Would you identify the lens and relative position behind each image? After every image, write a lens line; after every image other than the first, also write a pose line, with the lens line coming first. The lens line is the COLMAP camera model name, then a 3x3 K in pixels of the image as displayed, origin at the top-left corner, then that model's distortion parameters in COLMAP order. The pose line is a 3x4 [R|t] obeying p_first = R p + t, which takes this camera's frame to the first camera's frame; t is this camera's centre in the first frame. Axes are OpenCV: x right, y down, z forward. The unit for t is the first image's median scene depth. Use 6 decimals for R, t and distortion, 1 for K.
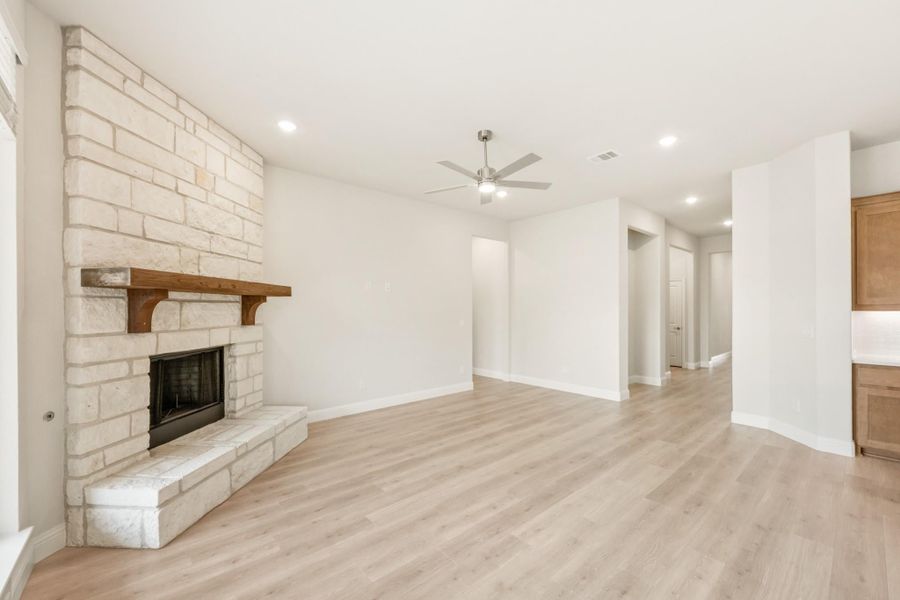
lens RADIAL K [[374.3, 0, 455.0], [0, 374.3, 306.6], [0, 0, 1]] dist [0.098834, 0.000015]
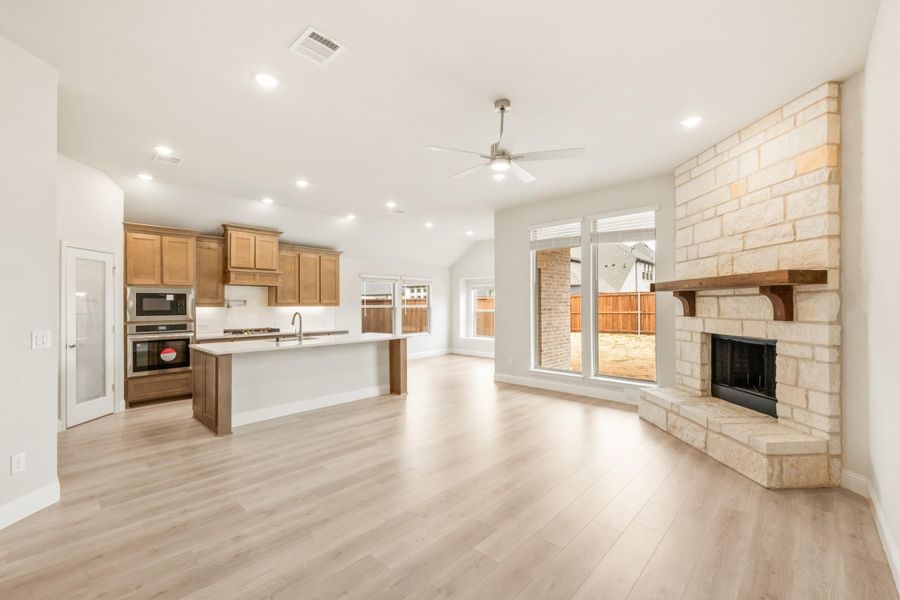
lens RADIAL K [[374.3, 0, 455.0], [0, 374.3, 306.6], [0, 0, 1]] dist [0.098834, 0.000015]
pose [[-0.992549, 0.006208, -0.121690, 0.340326], [0.006361, 0.999979, -0.000874, 0.015859], [0.121682, -0.001642, -0.992568, 2.130423]]
